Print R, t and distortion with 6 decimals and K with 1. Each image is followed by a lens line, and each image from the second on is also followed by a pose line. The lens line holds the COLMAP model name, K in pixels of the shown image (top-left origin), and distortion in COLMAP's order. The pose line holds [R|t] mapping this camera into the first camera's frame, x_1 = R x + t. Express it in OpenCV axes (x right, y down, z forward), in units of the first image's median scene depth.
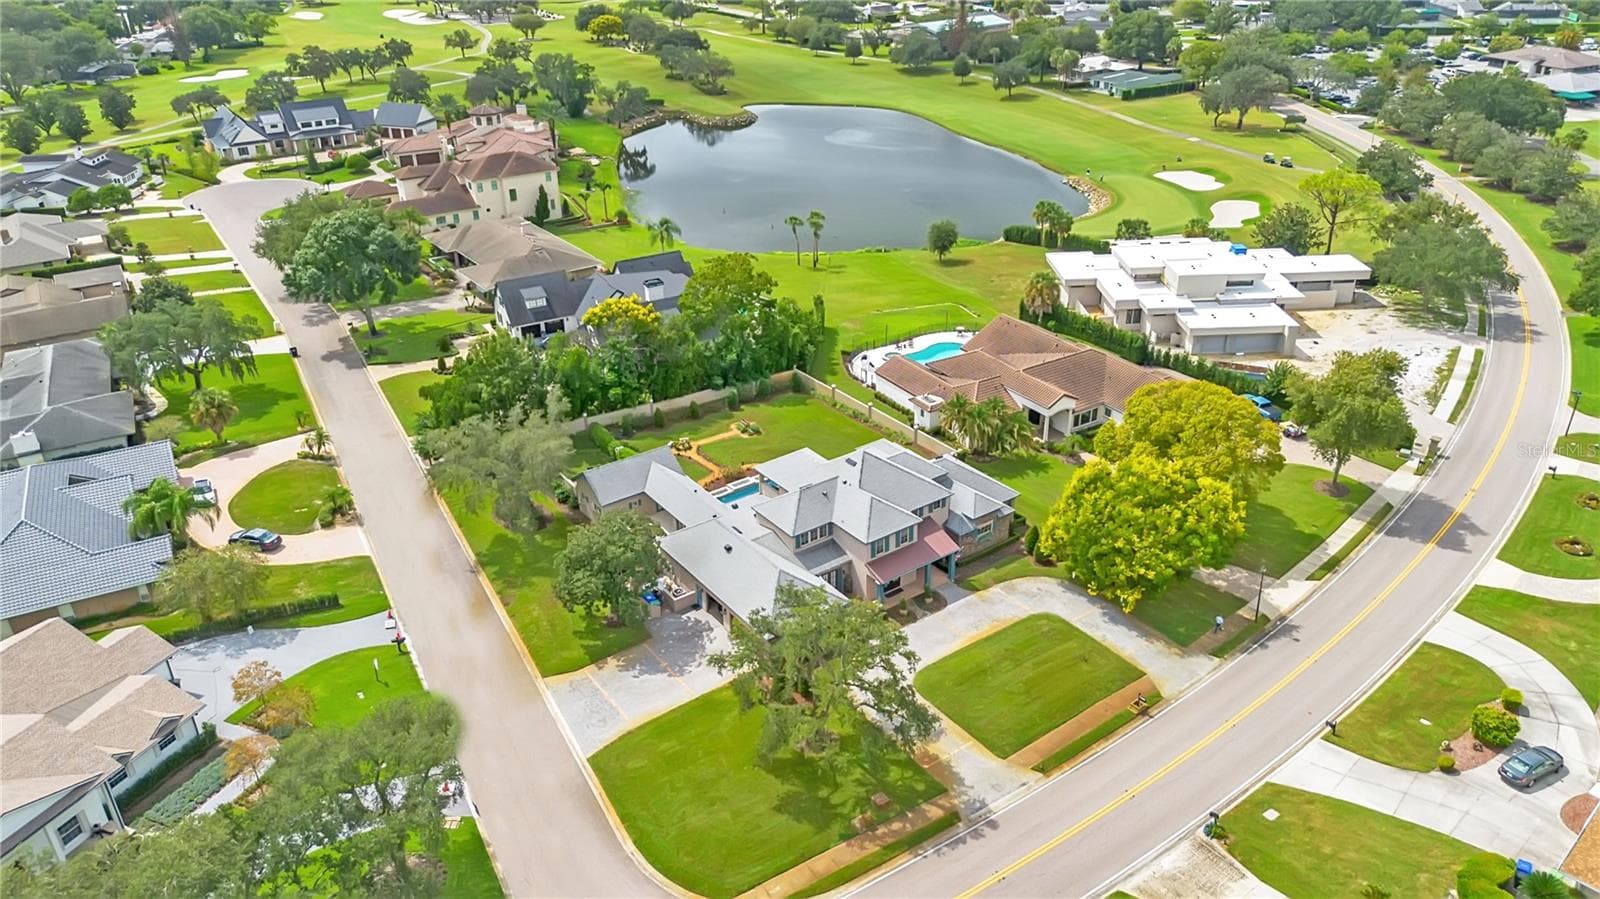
lens RADIAL K [[1121.8, 0, 800.0], [0, 1121.8, 449.5], [0, 0, 1]] dist [0.067699, -0.062340]
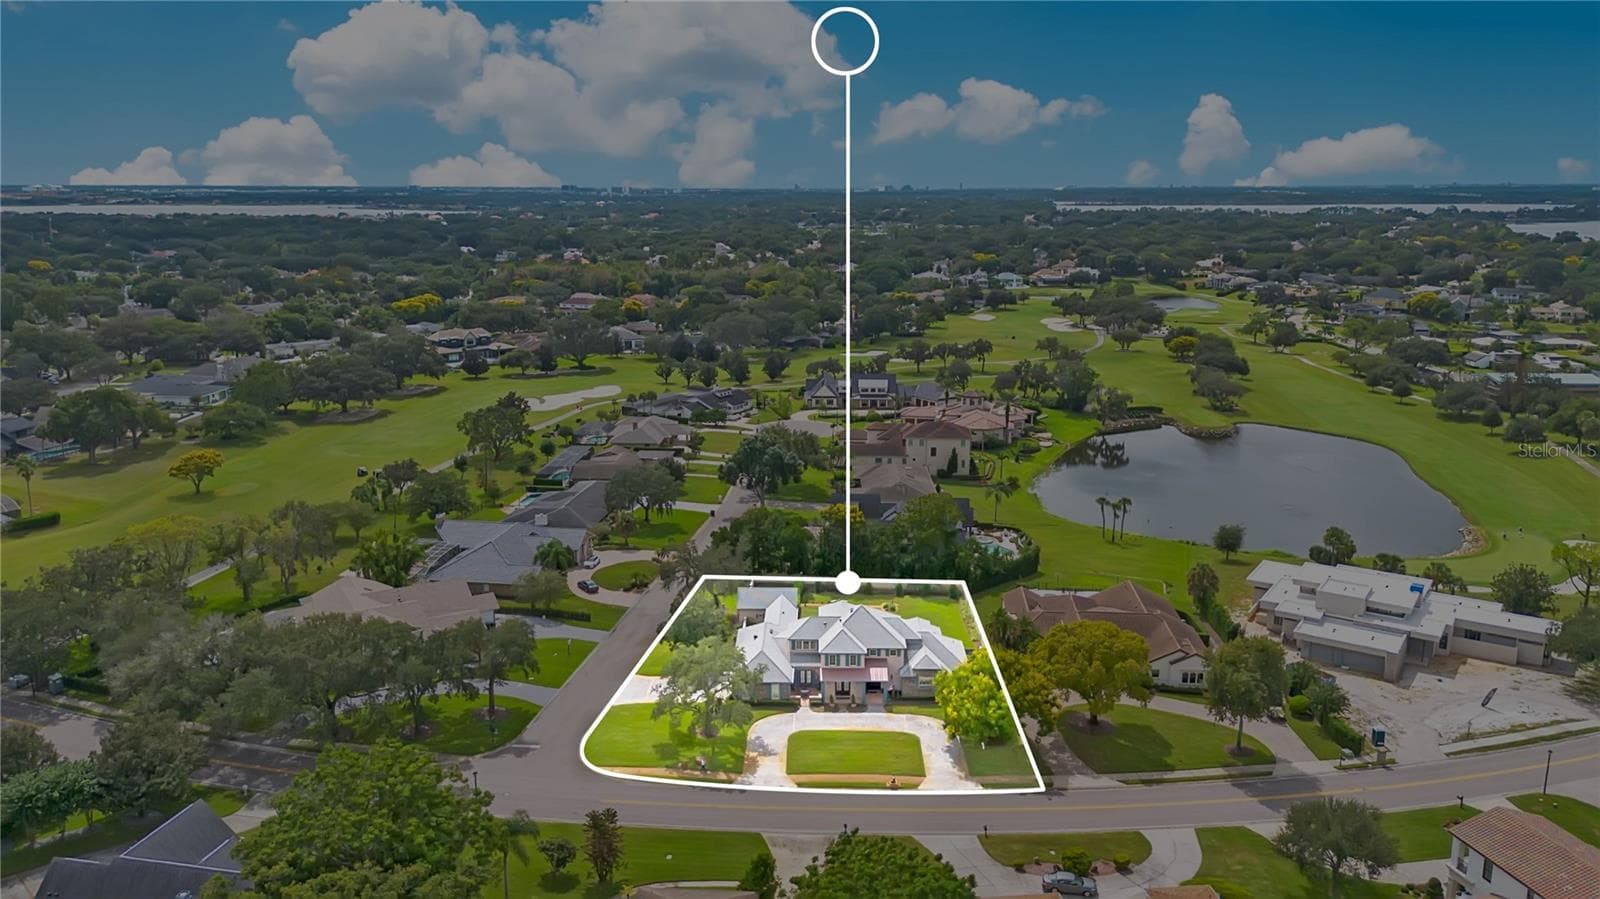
lens RADIAL K [[1135.6, 0, 800.0], [0, 1135.6, 449.5], [0, 0, 1]] dist [0.072286, -0.066835]
pose [[0.804434, 0.151256, -0.574463, 0.529847], [-0.291412, 0.943167, -0.159736, 0.045357], [0.517654, 0.295903, 0.802793, -0.220310]]
